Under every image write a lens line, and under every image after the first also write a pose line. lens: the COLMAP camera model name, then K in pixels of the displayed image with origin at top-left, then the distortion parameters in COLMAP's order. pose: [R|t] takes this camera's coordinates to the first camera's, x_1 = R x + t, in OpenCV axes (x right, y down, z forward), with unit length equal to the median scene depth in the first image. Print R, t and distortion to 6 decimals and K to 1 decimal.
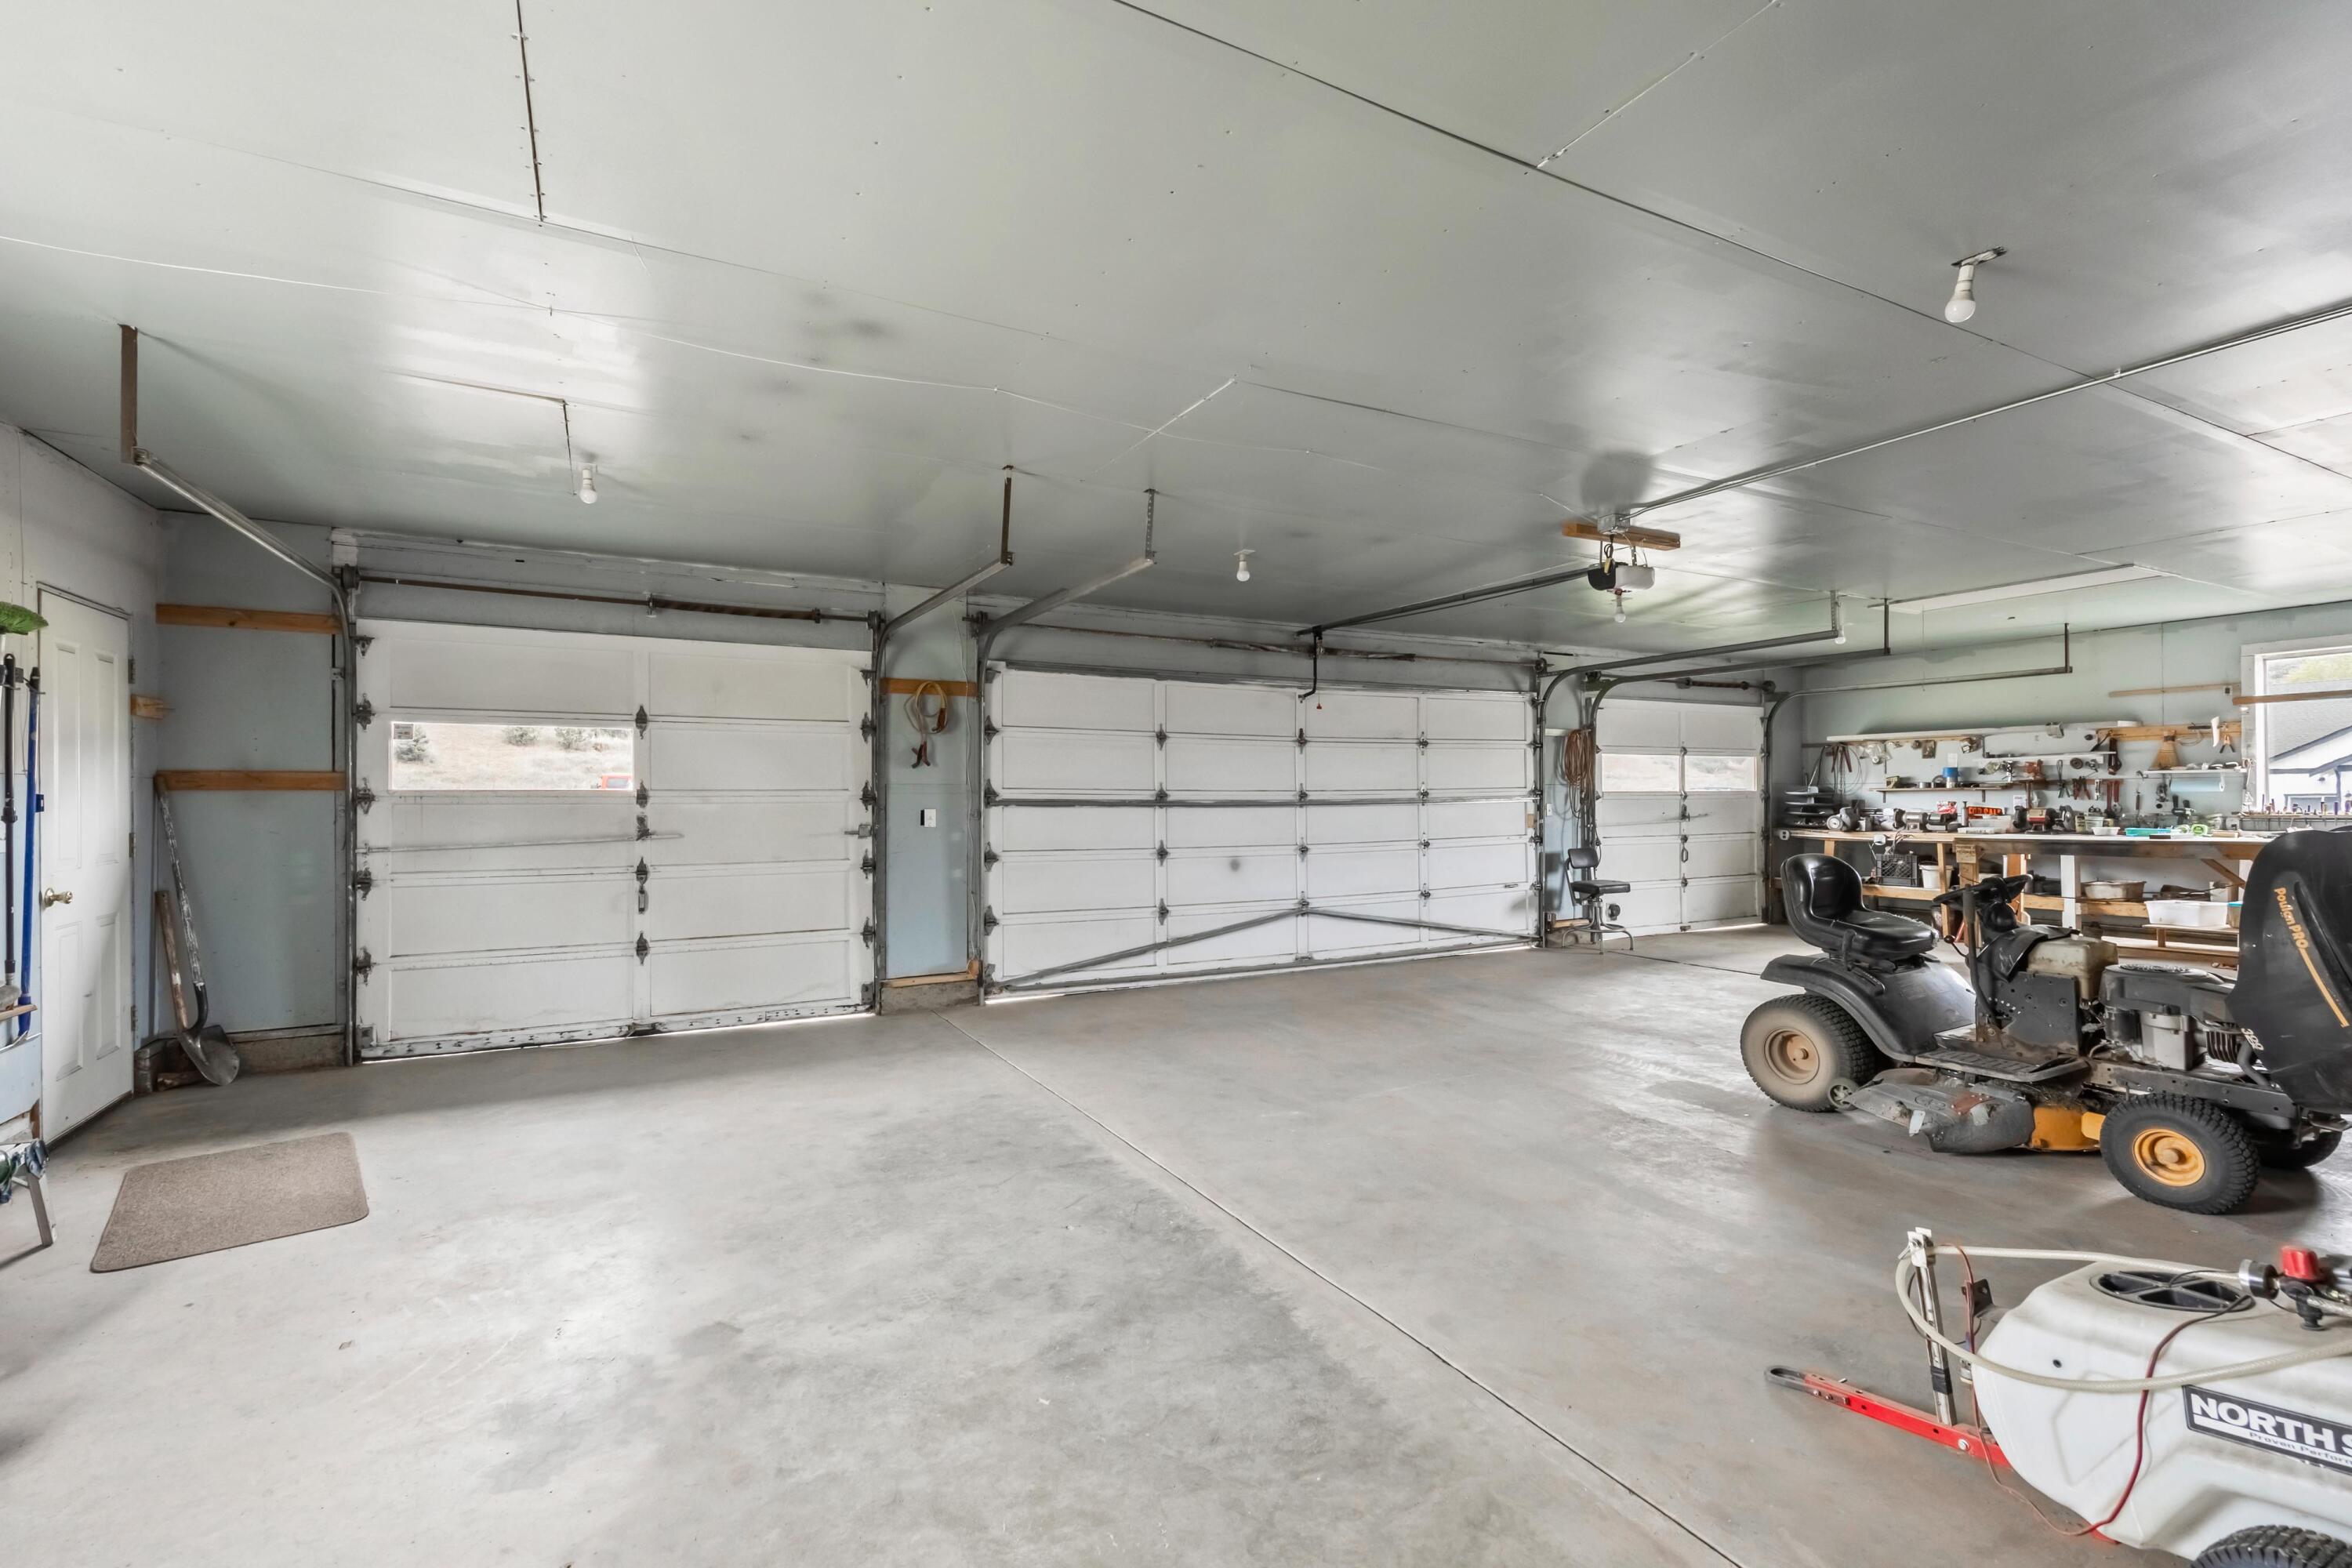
lens RADIAL K [[1069.1, 0, 1185.8], [0, 1069.1, 786.8], [0, 0, 1]] dist [0.005516, -0.000745]
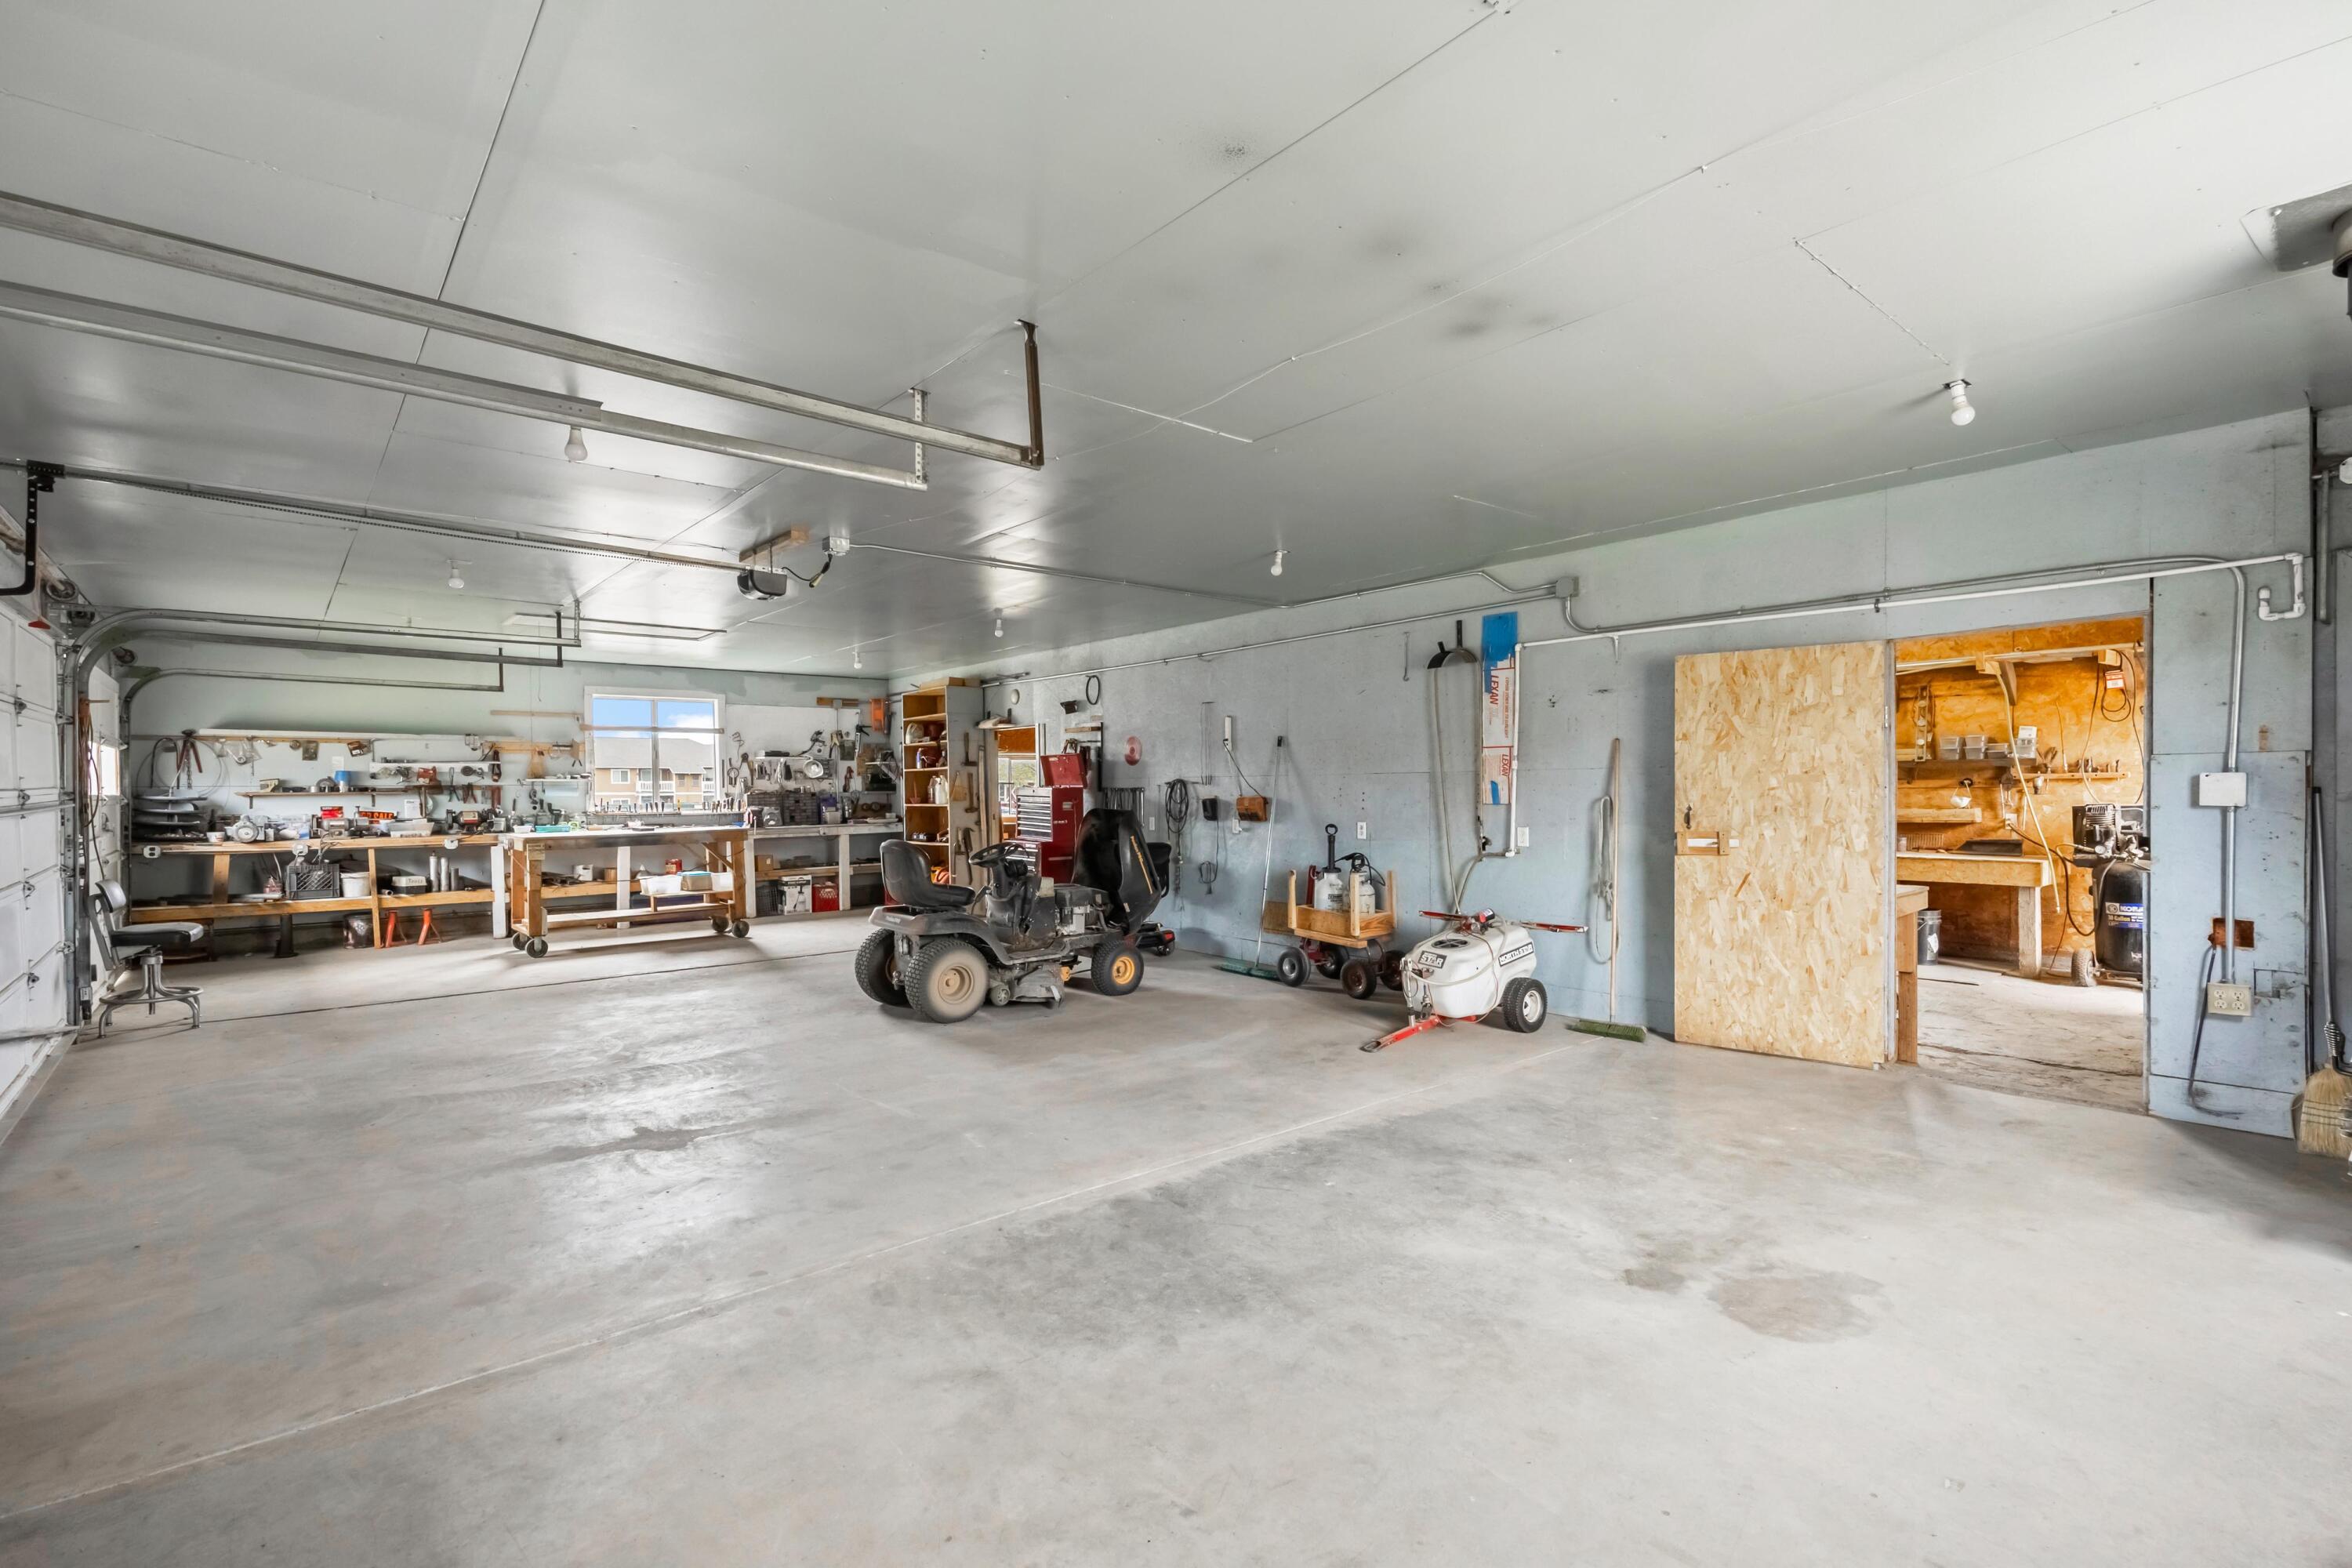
lens RADIAL K [[1069.1, 0, 1181.9], [0, 1069.1, 797.6], [0, 0, 1]] dist [0.005516, -0.000745]
pose [[-0.214222, 0.001173, 0.976784, -0.867448], [-0.001333, 0.999998, -0.001493, 0.013711], [-0.976784, -0.001622, -0.214220, 1.046895]]
